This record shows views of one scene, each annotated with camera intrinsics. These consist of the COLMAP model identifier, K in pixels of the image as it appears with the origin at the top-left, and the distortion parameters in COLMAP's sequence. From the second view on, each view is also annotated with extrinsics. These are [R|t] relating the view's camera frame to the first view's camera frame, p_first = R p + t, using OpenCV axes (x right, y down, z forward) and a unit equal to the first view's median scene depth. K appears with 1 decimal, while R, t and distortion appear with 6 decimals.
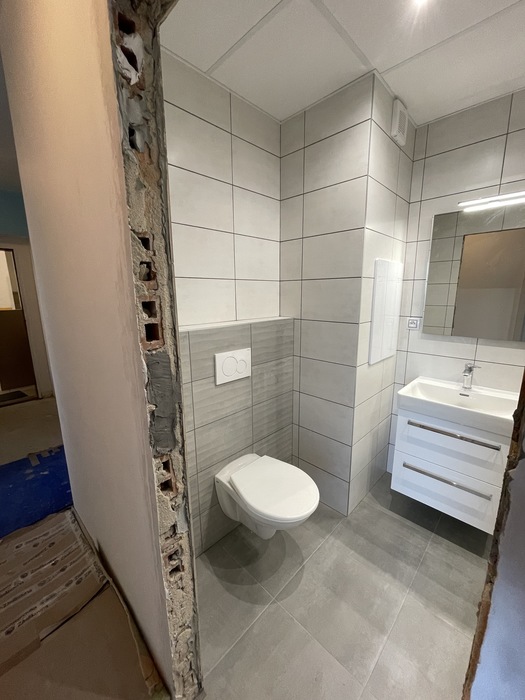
lens RADIAL K [[282.8, 0, 263.5], [0, 282.8, 349.1], [0, 0, 1]] dist [-0.007001, 0.001143]
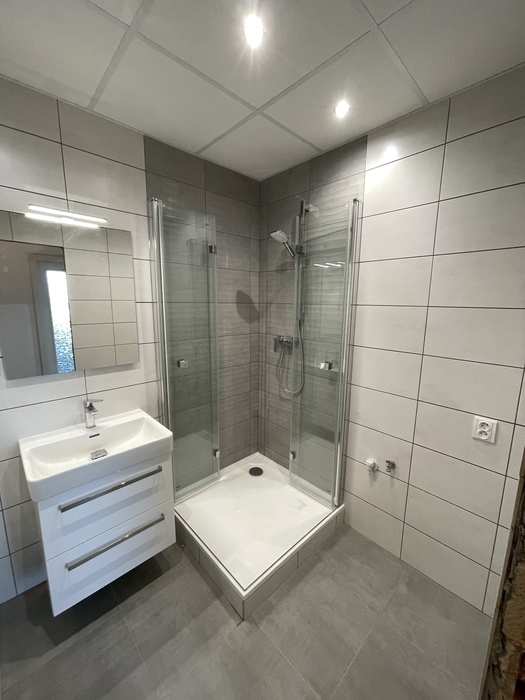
lens RADIAL K [[282.8, 0, 265.3], [0, 282.8, 349.4], [0, 0, 1]] dist [-0.007001, 0.001143]
pose [[0.031407, -0.159565, 0.986688, -0.088506], [0.189556, 0.970210, 0.150867, -0.128743], [-0.981368, 0.182294, 0.060718, 0.383577]]
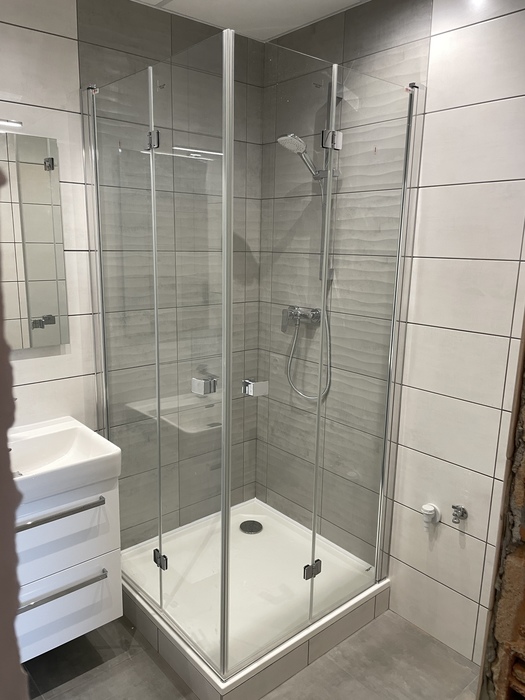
lens RADIAL K [[532.7, 0, 256.4], [0, 532.7, 356.3], [0, 0, 1]] dist [0.076805, -0.102084]
pose [[0.087134, -0.199789, 0.975957, -0.293436], [0.182740, 0.966265, 0.181490, -0.134975], [-0.979292, 0.162533, 0.120704, 0.326467]]
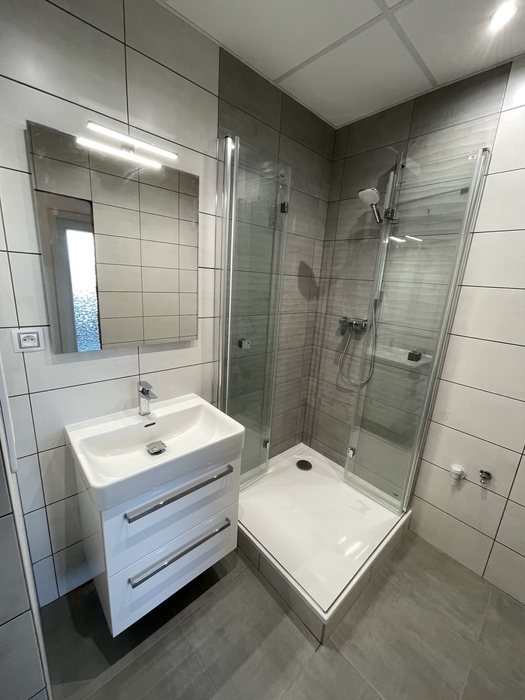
lens RADIAL K [[282.8, 0, 264.2], [0, 282.8, 349.6], [0, 0, 1]] dist [-0.007001, 0.001143]
pose [[0.051747, -0.229988, 0.971817, 0.061694], [0.135523, 0.965736, 0.221332, -0.149468], [-0.989422, 0.120251, 0.081143, 0.631405]]
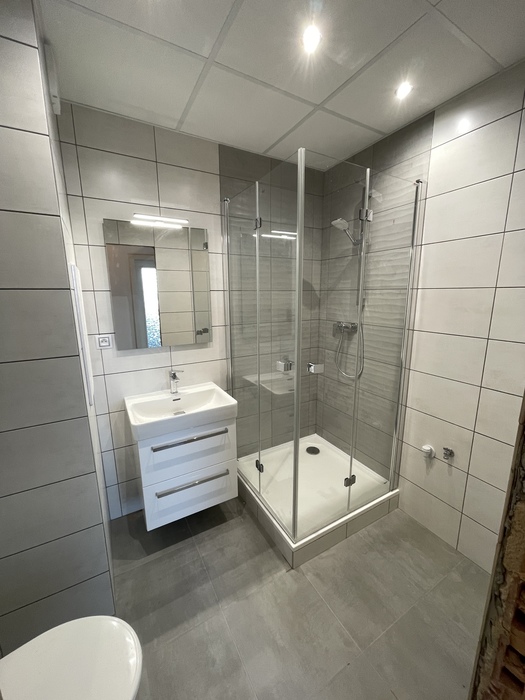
lens RADIAL K [[282.8, 0, 265.3], [0, 282.8, 349.7], [0, 0, 1]] dist [-0.007001, 0.001143]
pose [[0.268064, -0.181119, 0.946223, -0.179596], [0.197597, 0.971625, 0.130002, -0.095314], [-0.942919, 0.152122, 0.296246, 0.339677]]
